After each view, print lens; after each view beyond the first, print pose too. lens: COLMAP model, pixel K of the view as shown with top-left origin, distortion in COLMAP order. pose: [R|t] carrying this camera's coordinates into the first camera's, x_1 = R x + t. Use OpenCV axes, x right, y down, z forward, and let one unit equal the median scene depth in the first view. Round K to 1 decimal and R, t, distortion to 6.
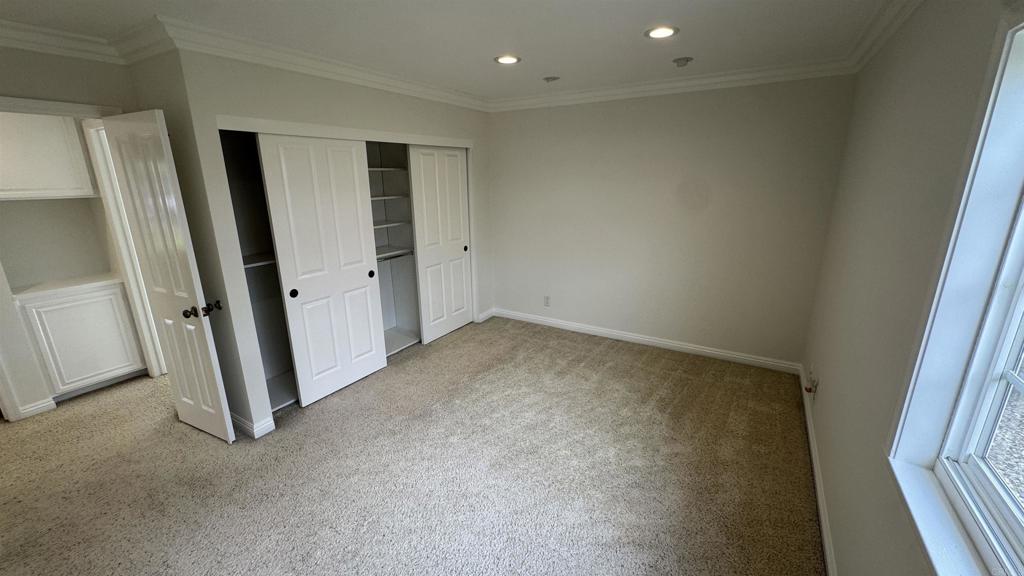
lens RADIAL K [[407.6, 0, 510.6], [0, 407.6, 283.2], [0, 0, 1]] dist [-0.000803, -0.000883]
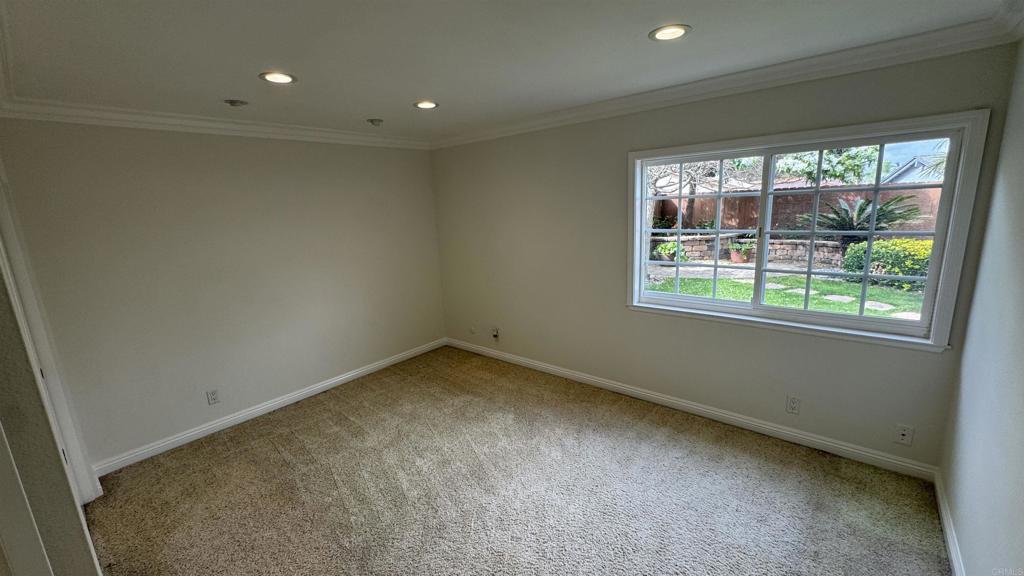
lens RADIAL K [[407.6, 0, 509.9], [0, 407.6, 288.6], [0, 0, 1]] dist [-0.000803, -0.000883]
pose [[0.172994, -0.205422, 0.963263, -0.626361], [0.301922, 0.941984, 0.146661, -0.111410], [-0.937505, 0.265458, 0.224978, 0.401911]]
